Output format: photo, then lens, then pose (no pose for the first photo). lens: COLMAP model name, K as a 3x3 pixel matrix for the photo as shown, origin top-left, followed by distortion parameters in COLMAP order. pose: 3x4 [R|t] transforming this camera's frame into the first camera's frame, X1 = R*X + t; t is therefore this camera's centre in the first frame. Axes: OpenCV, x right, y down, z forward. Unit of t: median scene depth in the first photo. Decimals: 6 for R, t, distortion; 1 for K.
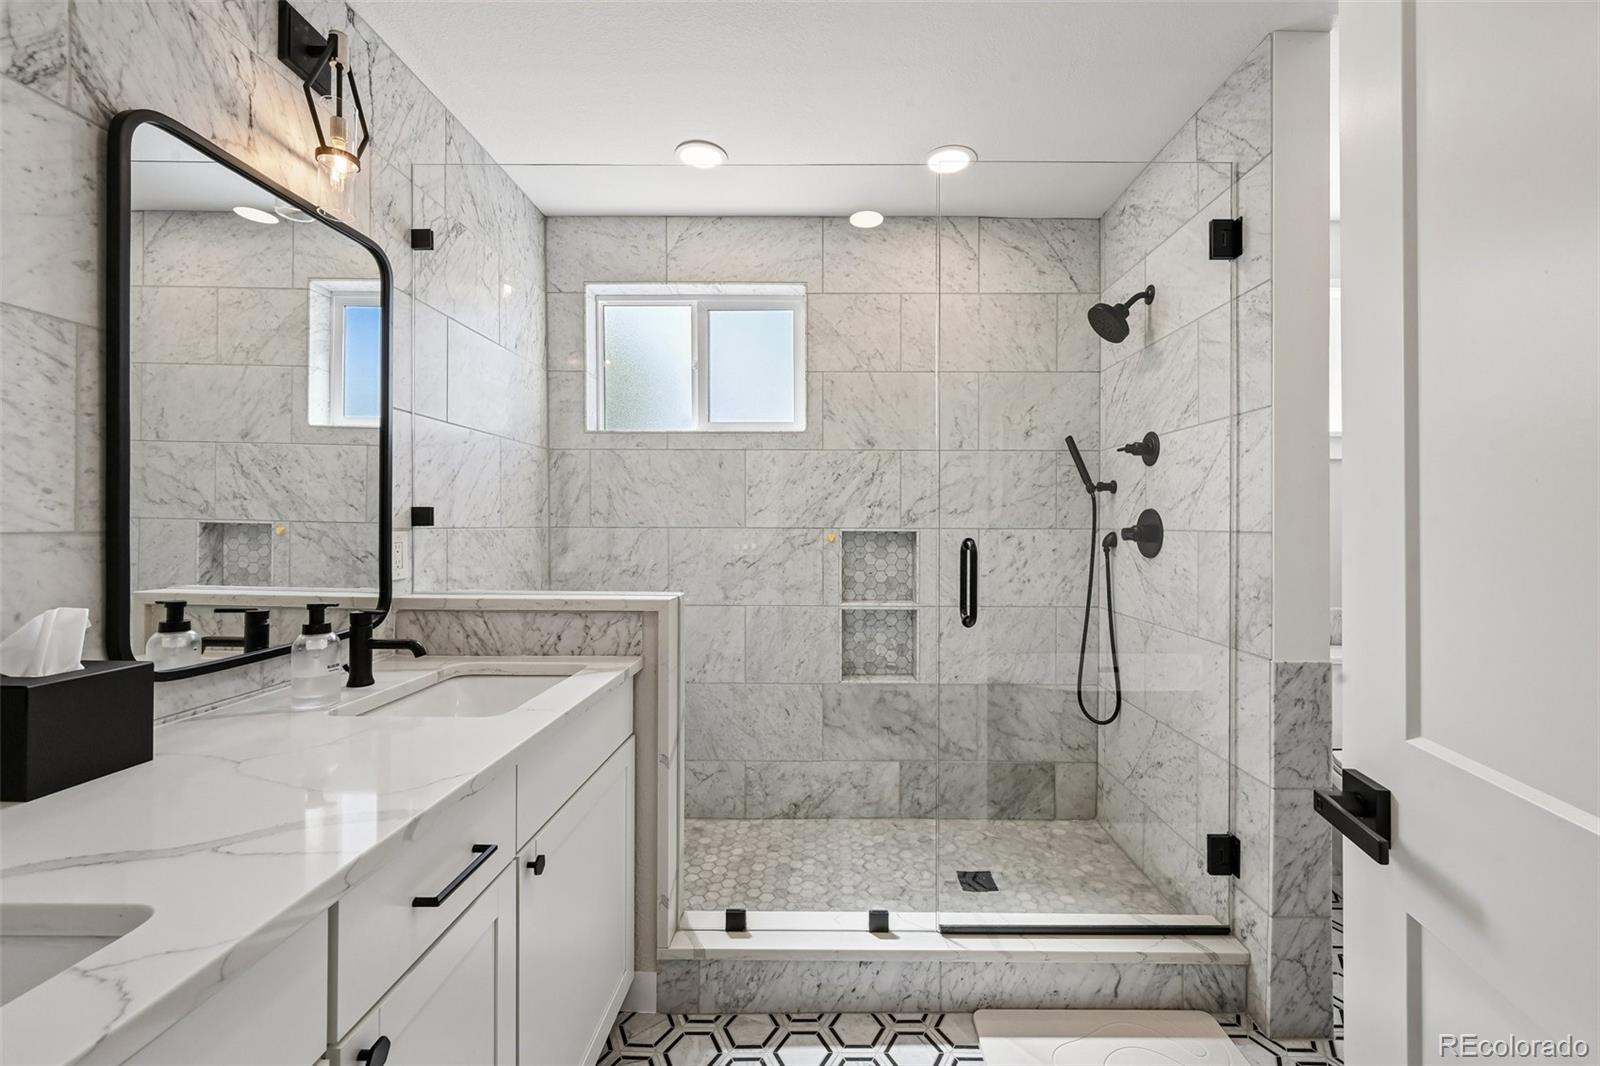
lens RADIAL K [[640.7, 0, 826.3], [0, 640.7, 520.4], [0, 0, 1]] dist [-0.002166, 0.001210]
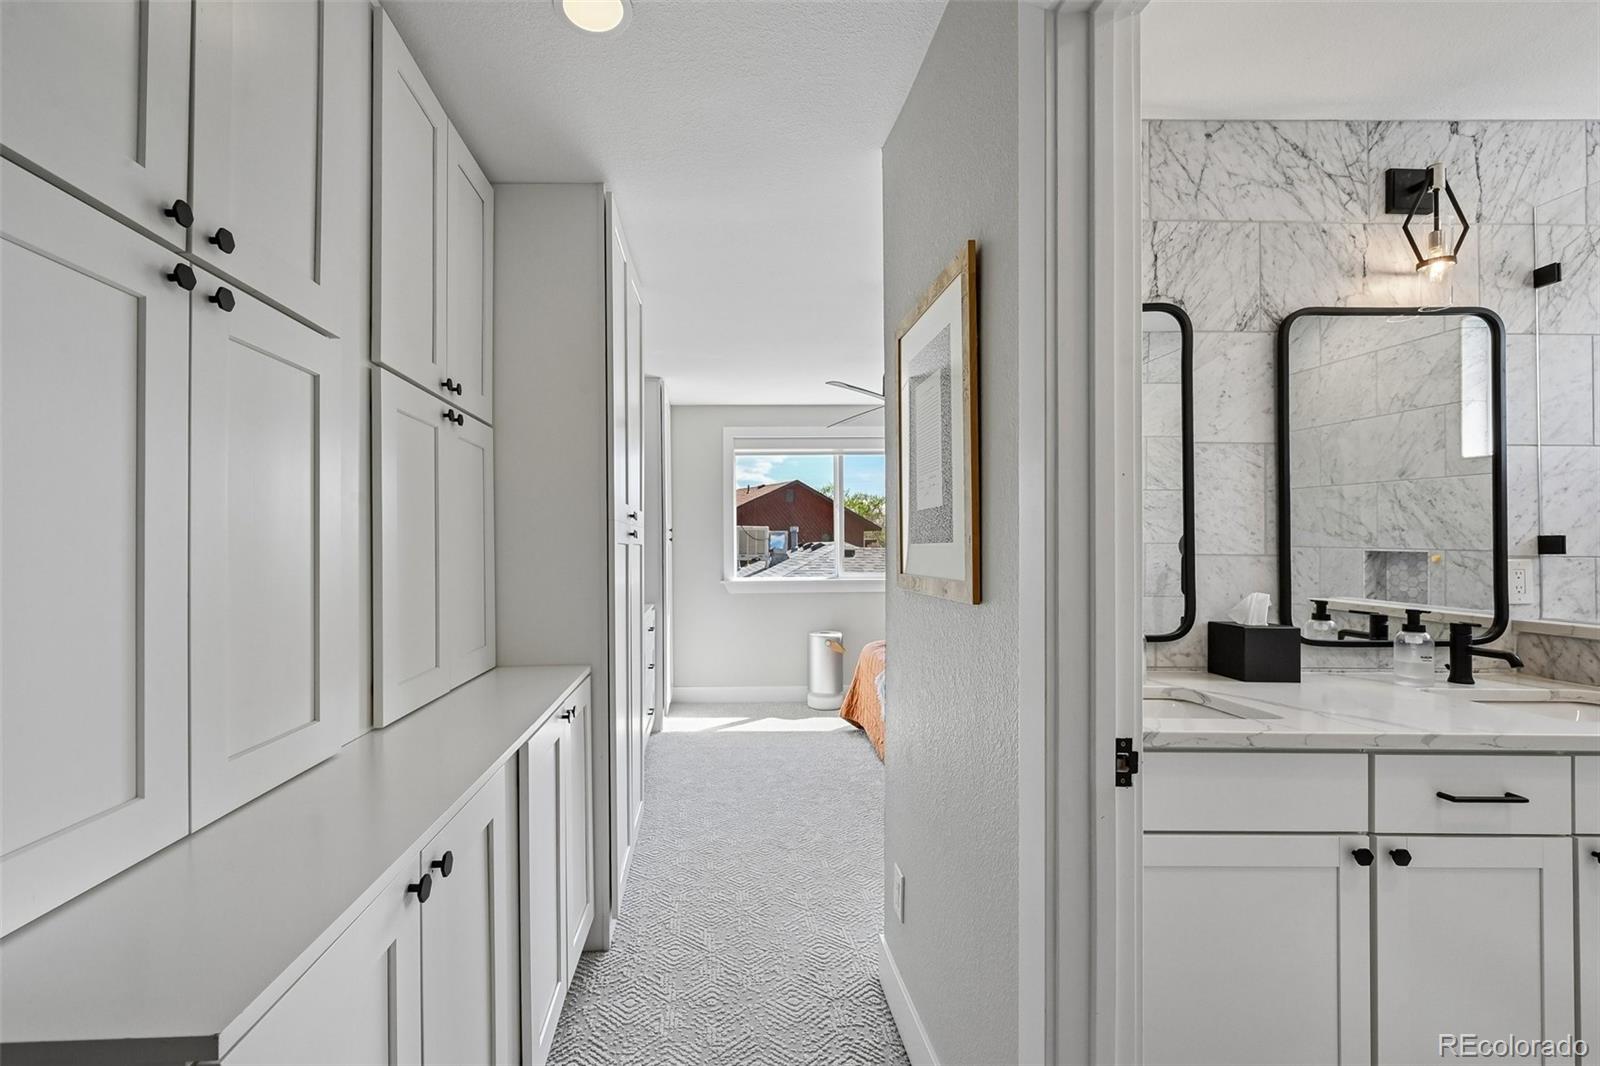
lens RADIAL K [[686.7, 0, 717.6], [0, 686.7, 540.7], [0, 0, 1]] dist [-0.002339, 0.000636]
pose [[0.008804, -0.013027, -0.999876, 0.451622], [-0.000333, 0.999915, -0.013030, 0.001994], [0.999961, 0.000447, 0.008799, -0.340996]]
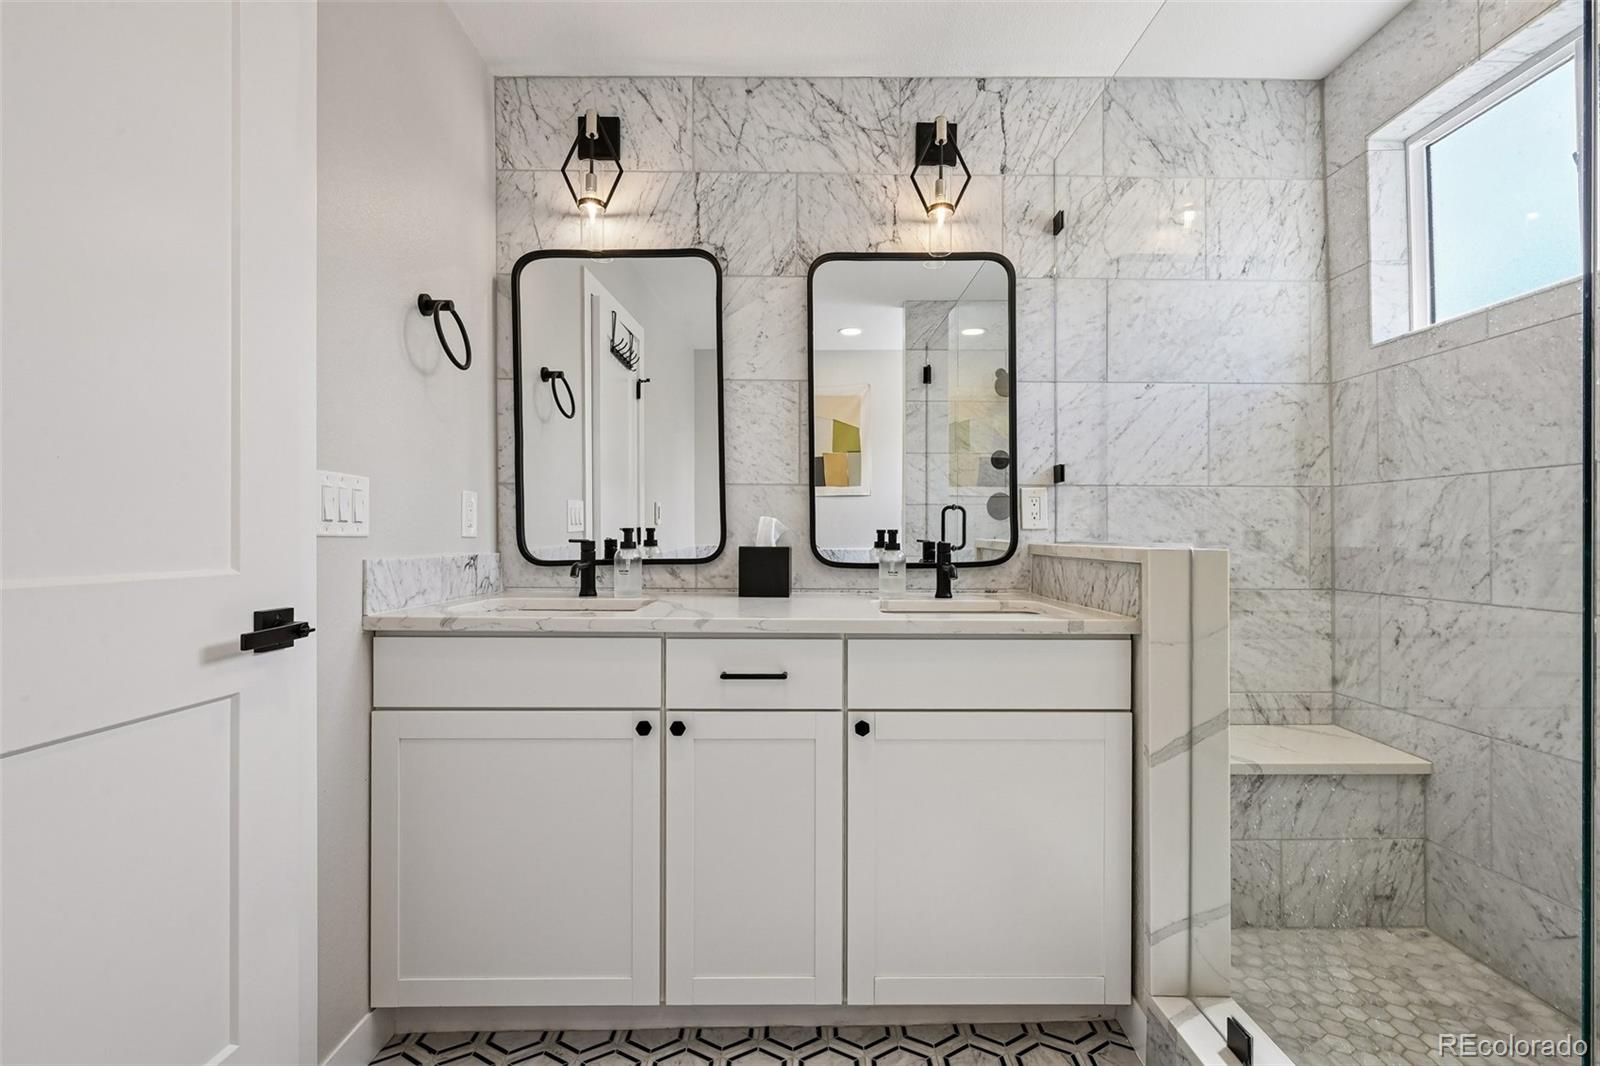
lens RADIAL K [[686.7, 0, 791.4], [0, 686.7, 539.0], [0, 0, 1]] dist [-0.002339, 0.000636]
pose [[0.015832, 0.003489, -0.999869, 0.546587], [0.003069, 0.999989, 0.003538, 0.100839], [0.999870, -0.003125, 0.015822, 0.518572]]
